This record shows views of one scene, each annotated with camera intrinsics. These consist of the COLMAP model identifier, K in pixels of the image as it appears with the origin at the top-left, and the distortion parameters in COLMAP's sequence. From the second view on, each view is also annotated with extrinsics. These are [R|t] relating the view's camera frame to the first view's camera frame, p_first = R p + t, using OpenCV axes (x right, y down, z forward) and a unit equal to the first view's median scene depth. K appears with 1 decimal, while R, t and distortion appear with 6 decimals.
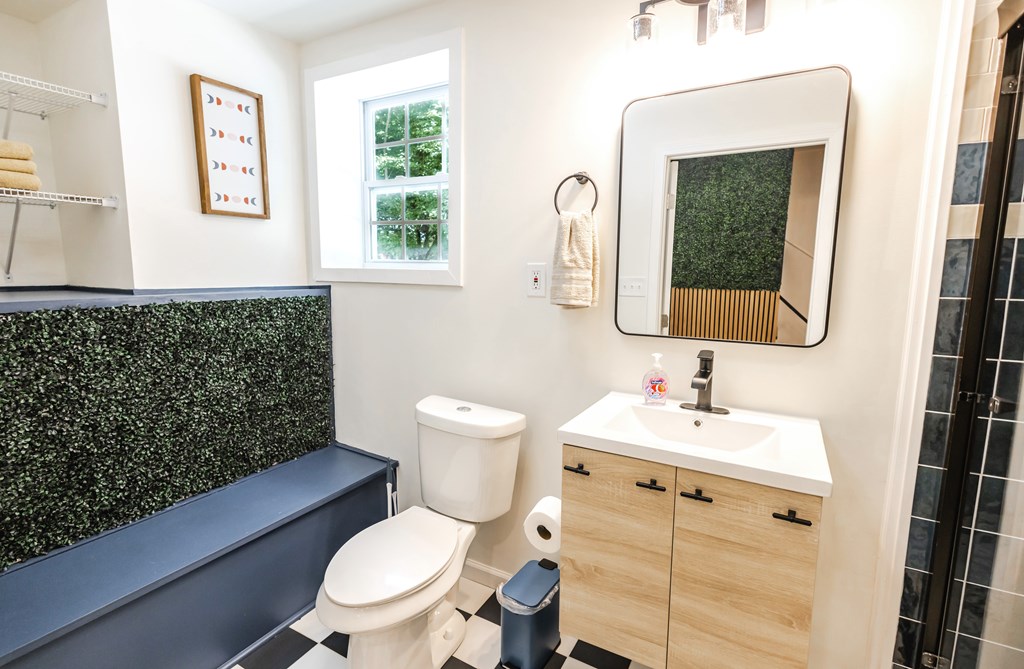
lens RADIAL K [[485.8, 0, 511.4], [0, 485.8, 334.3], [0, 0, 1]] dist [0.010801, -0.000808]
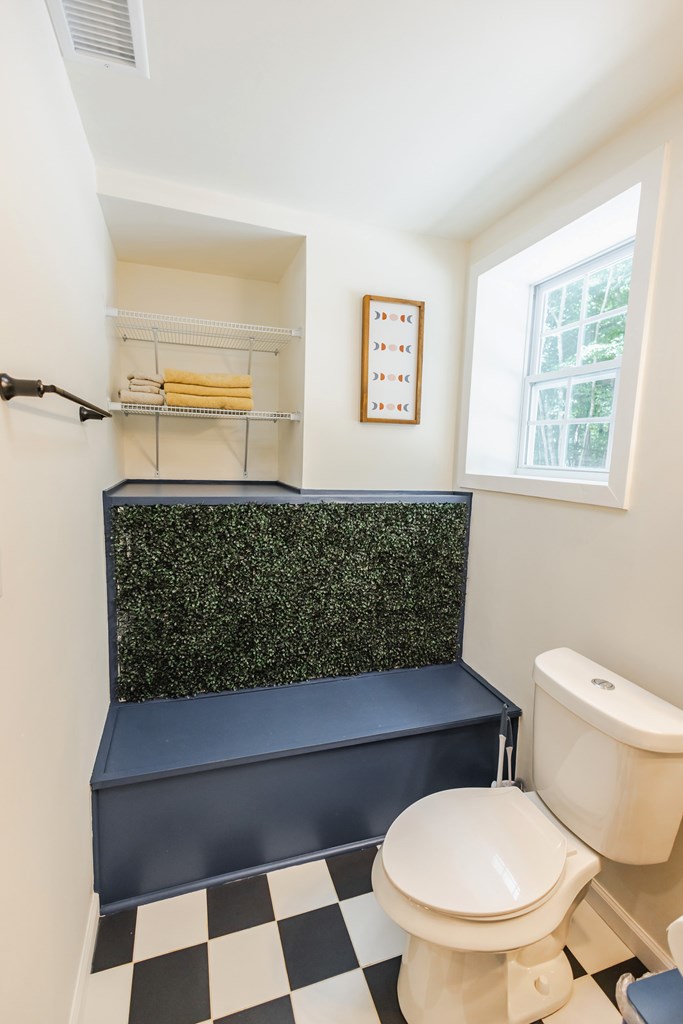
lens RADIAL K [[472.1, 0, 340.0], [0, 472.1, 510.4], [0, 0, 1]] dist [0.009058, -0.001515]
pose [[0.738267, 0.091023, -0.668338, 0.055061], [-0.112791, 0.993561, 0.010724, -0.059459], [0.665011, 0.067466, 0.743780, 0.206026]]
